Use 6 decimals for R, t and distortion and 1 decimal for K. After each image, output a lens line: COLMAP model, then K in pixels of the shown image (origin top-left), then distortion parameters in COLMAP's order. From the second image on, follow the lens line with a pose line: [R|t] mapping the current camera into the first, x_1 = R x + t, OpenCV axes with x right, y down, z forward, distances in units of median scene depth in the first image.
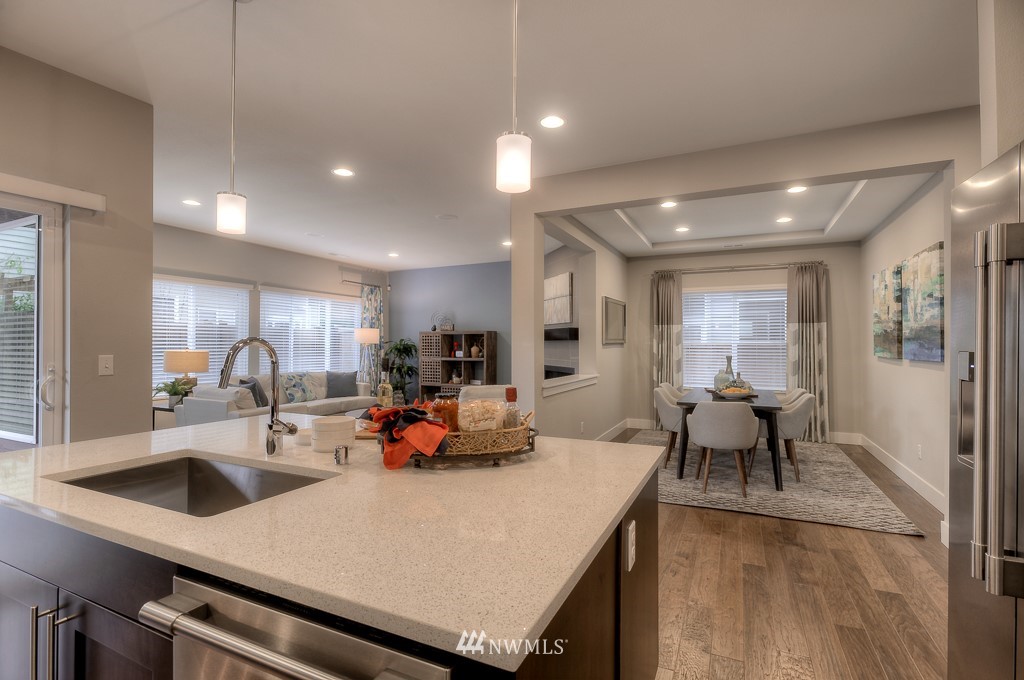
lens RADIAL K [[479.7, 0, 510.3], [0, 479.7, 341.0], [0, 0, 1]] dist [-0.012483, 0.001143]
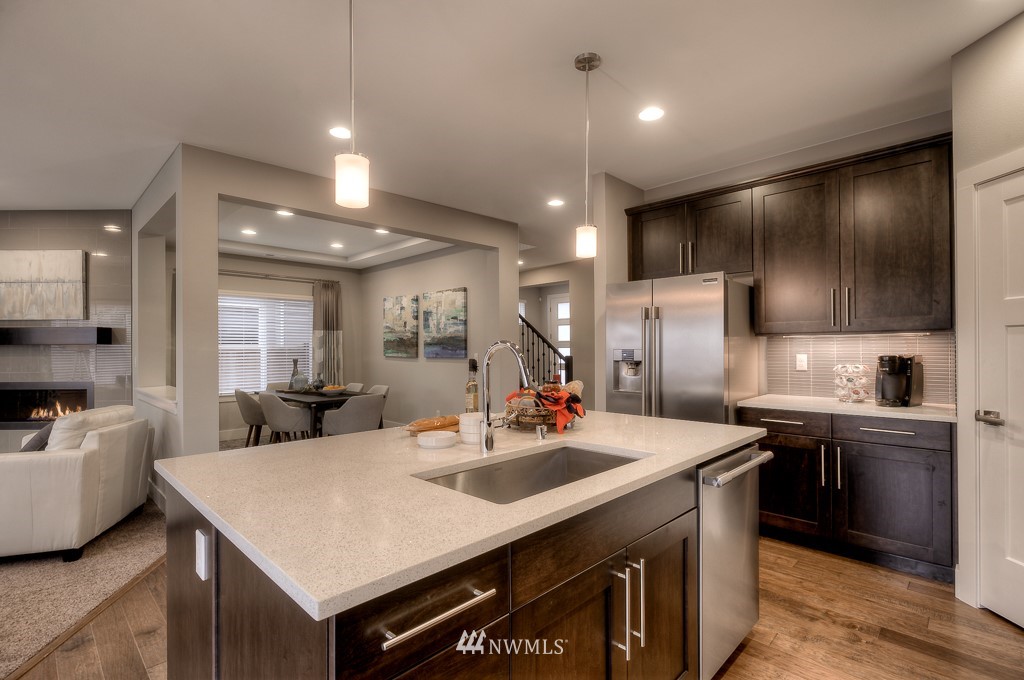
lens RADIAL K [[479.7, 0, 510.5], [0, 479.7, 343.0], [0, 0, 1]] dist [-0.012483, 0.001143]
pose [[0.333837, 0.007997, 0.942597, -0.379469], [-0.002035, 0.999968, -0.007763, 0.002534], [-0.942629, 0.000673, 0.333842, 0.154277]]
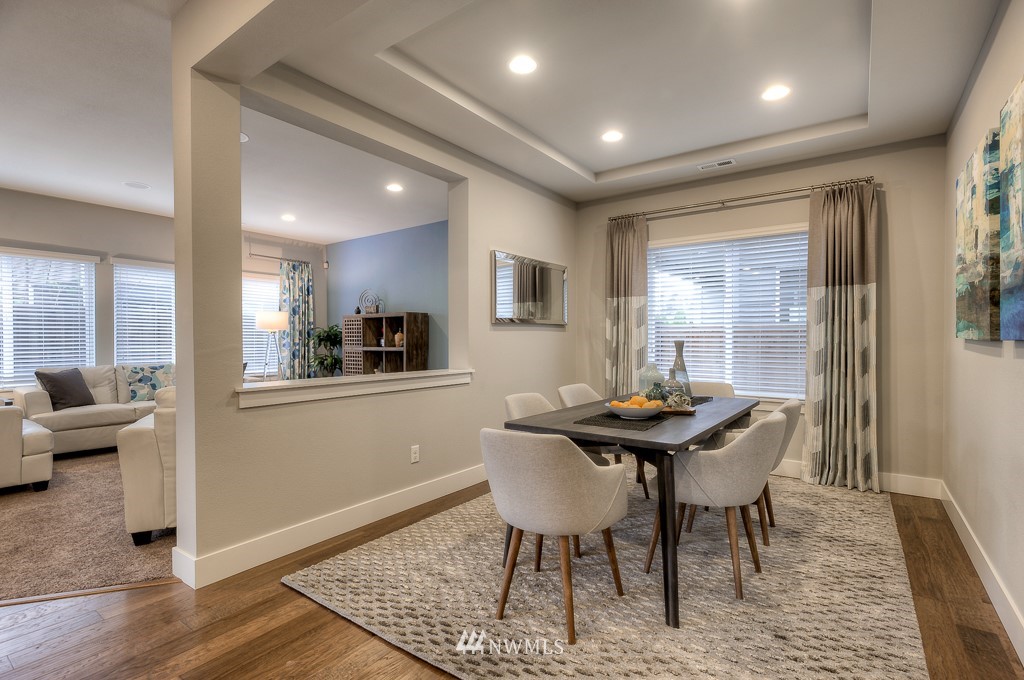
lens RADIAL K [[479.7, 0, 512.7], [0, 479.7, 346.1], [0, 0, 1]] dist [-0.012483, 0.001143]
pose [[0.983918, 0.000404, -0.178623, 0.330335], [0.003347, 0.999780, 0.020698, 0.023318], [0.178592, -0.020963, 0.983700, 0.351679]]
